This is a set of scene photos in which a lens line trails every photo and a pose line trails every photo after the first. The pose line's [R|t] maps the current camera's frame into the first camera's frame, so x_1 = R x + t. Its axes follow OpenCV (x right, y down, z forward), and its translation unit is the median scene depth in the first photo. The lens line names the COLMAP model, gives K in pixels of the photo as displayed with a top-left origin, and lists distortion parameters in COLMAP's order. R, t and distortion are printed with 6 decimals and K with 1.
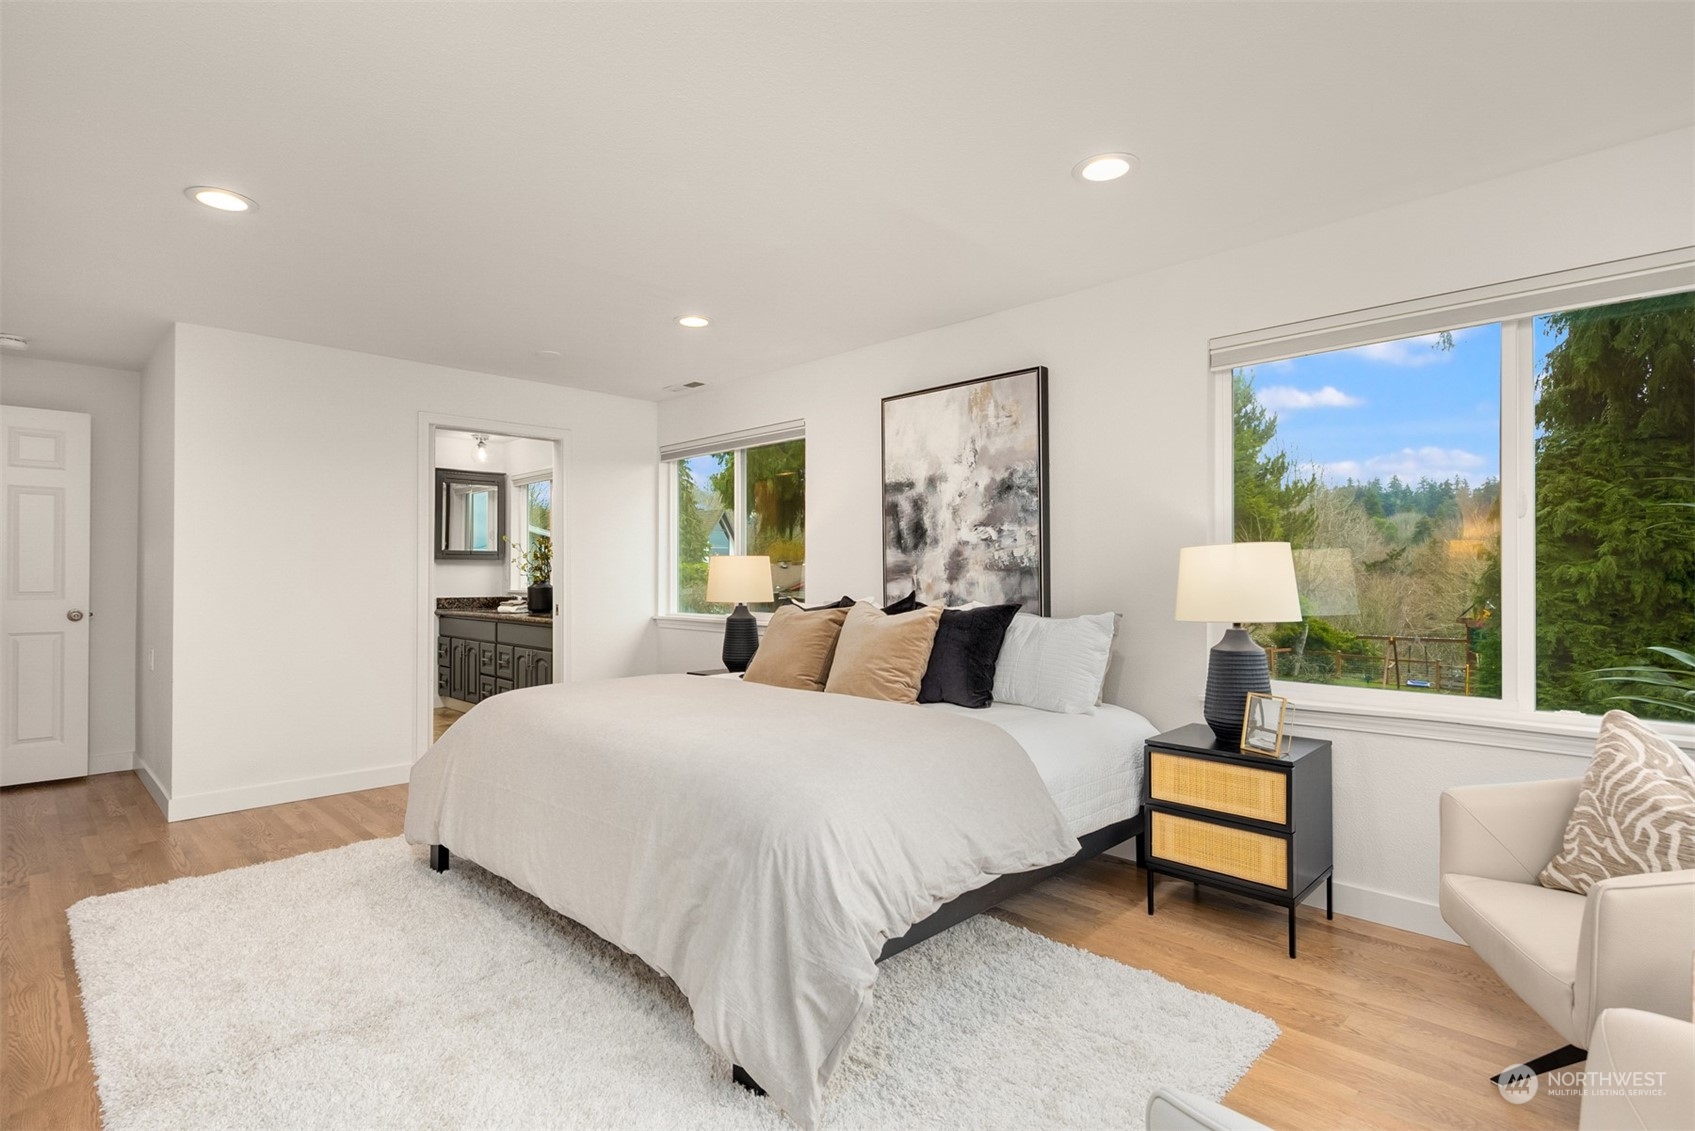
lens RADIAL K [[828.3, 0, 837.9], [0, 828.3, 565.6], [0, 0, 1]] dist [-0.005665, -0.002611]
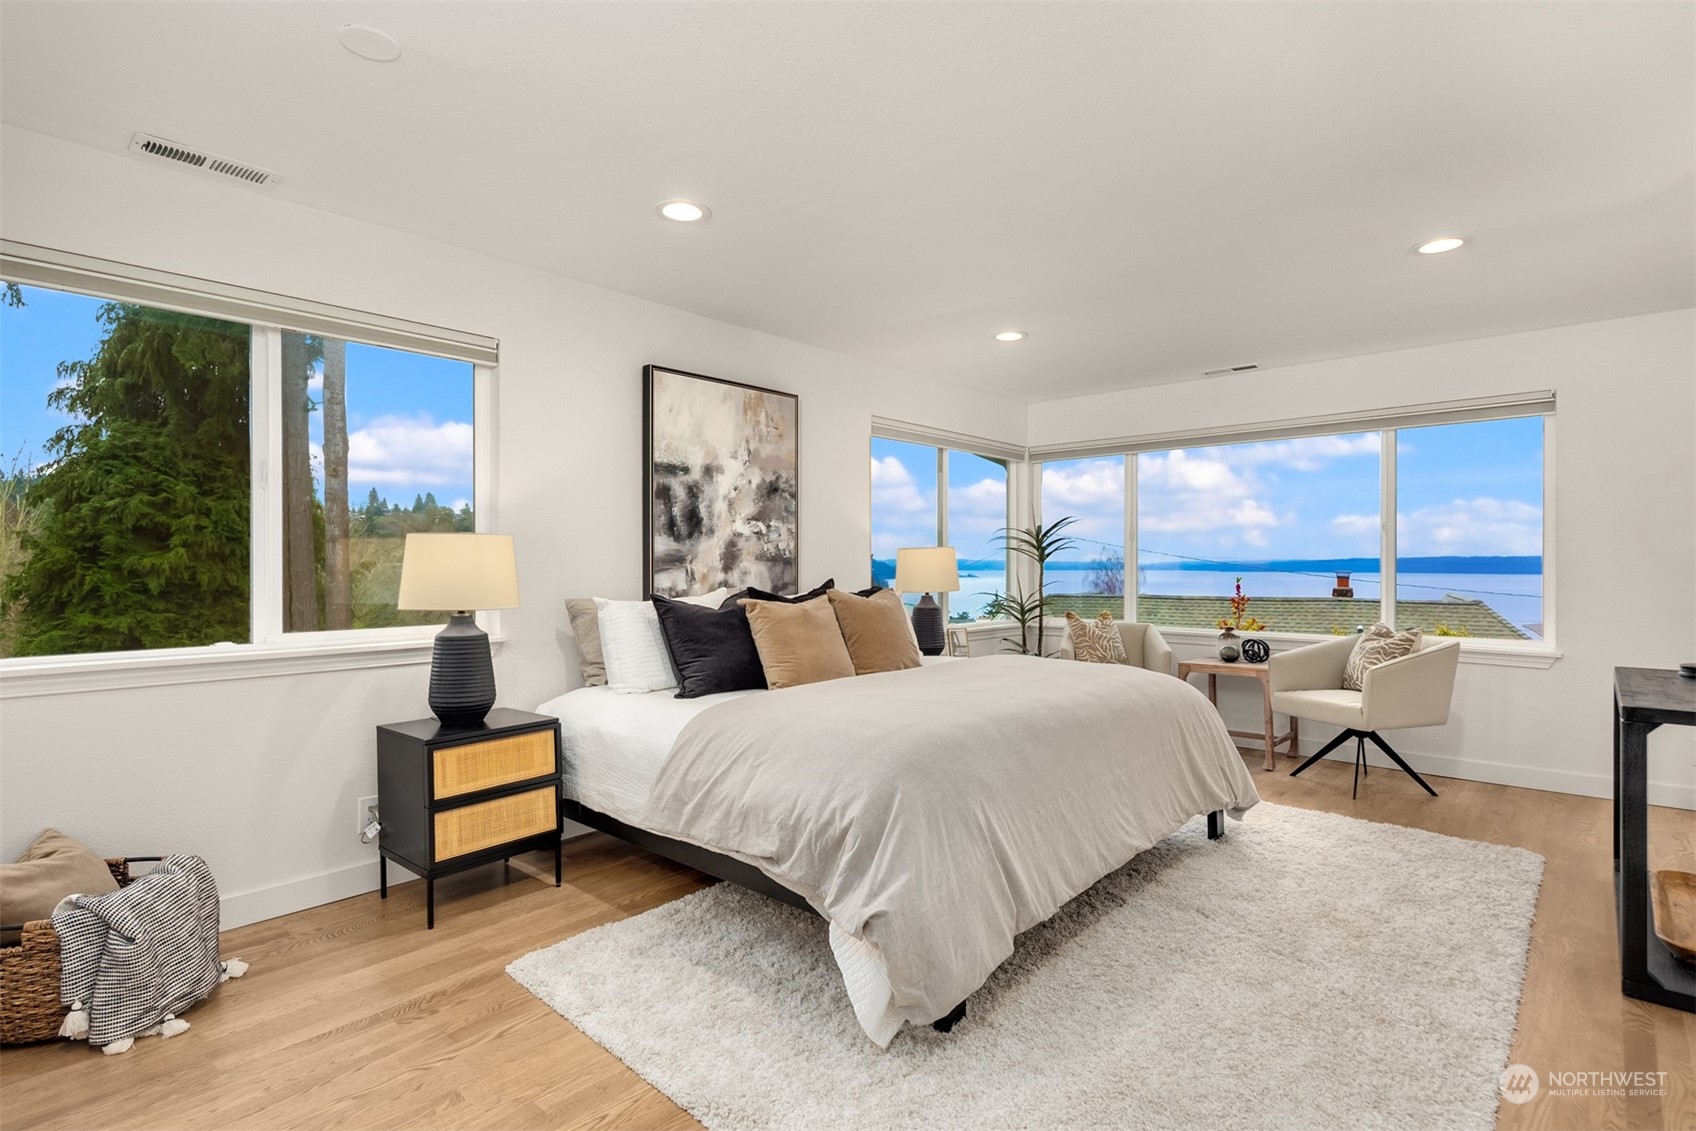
lens RADIAL K [[828.8, 0, 838.4], [0, 828.8, 568.9], [0, 0, 1]] dist [-0.005665, -0.002611]
pose [[-0.044473, -0.005806, 0.998994, -0.884566], [-0.008726, 0.999947, 0.005423, 0.009401], [-0.998972, -0.008476, -0.044522, 0.884546]]
